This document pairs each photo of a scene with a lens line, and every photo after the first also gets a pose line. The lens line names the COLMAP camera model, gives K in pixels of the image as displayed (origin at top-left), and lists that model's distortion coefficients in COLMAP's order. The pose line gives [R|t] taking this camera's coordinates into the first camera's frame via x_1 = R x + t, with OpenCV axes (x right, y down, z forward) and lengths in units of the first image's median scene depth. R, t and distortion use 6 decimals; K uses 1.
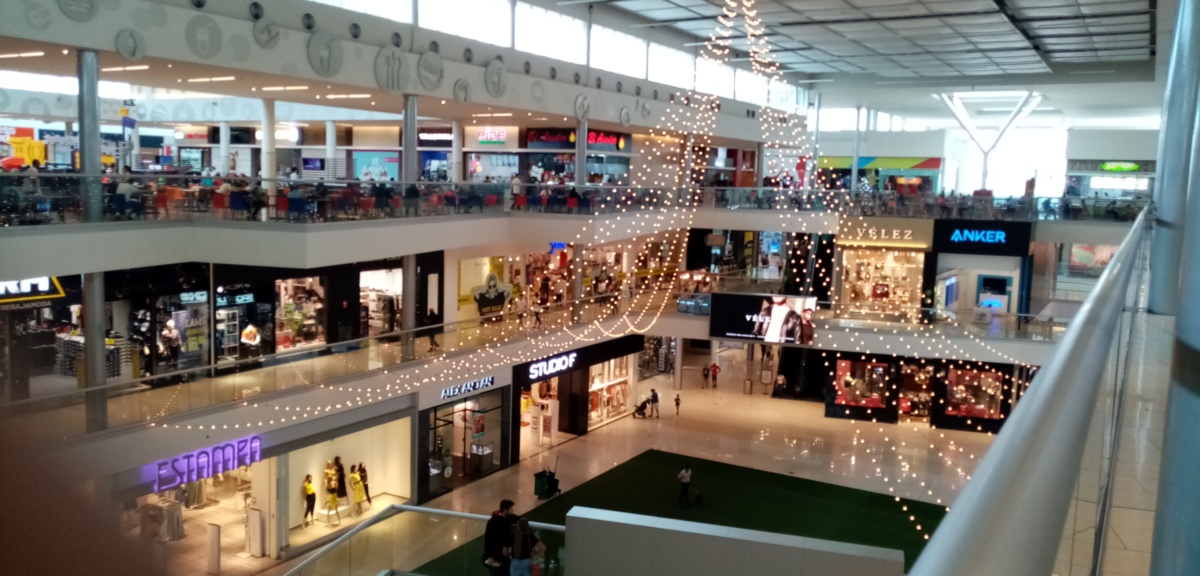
lens RADIAL K [[929.8, 0, 618.1], [0, 929.8, 290.7], [0, 0, 1]] dist [0.091805, -0.198278]
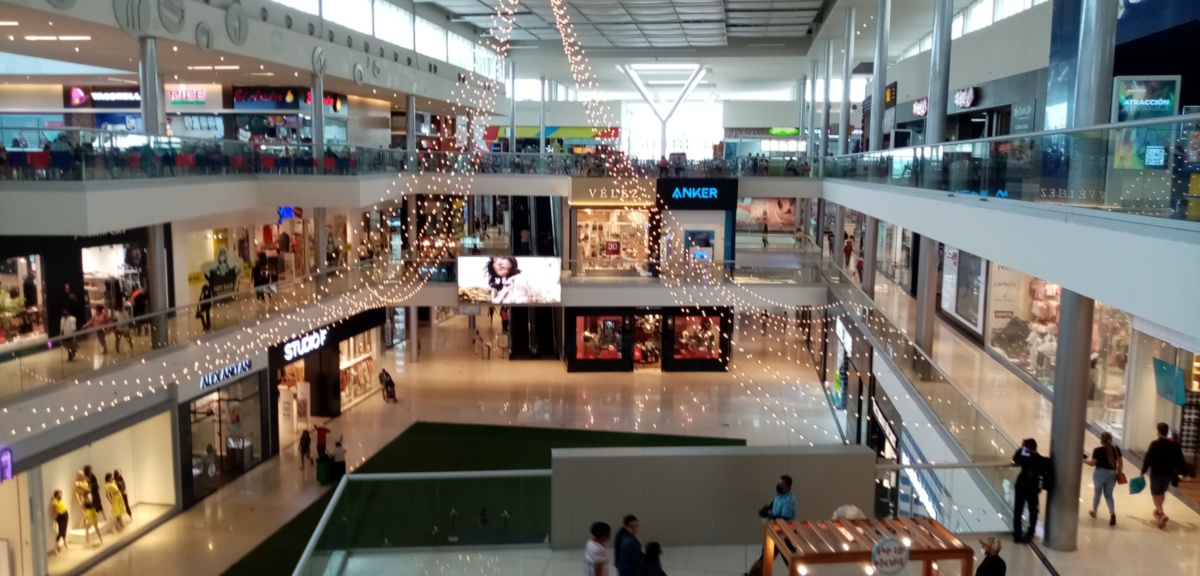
lens RADIAL K [[929.8, 0, 618.1], [0, 929.8, 290.7], [0, 0, 1]] dist [0.091805, -0.198278]
pose [[0.924712, -0.067986, 0.374548, -0.123916], [0.059606, 0.997645, 0.033930, 0.014586], [-0.375973, -0.009050, 0.926587, 0.029976]]
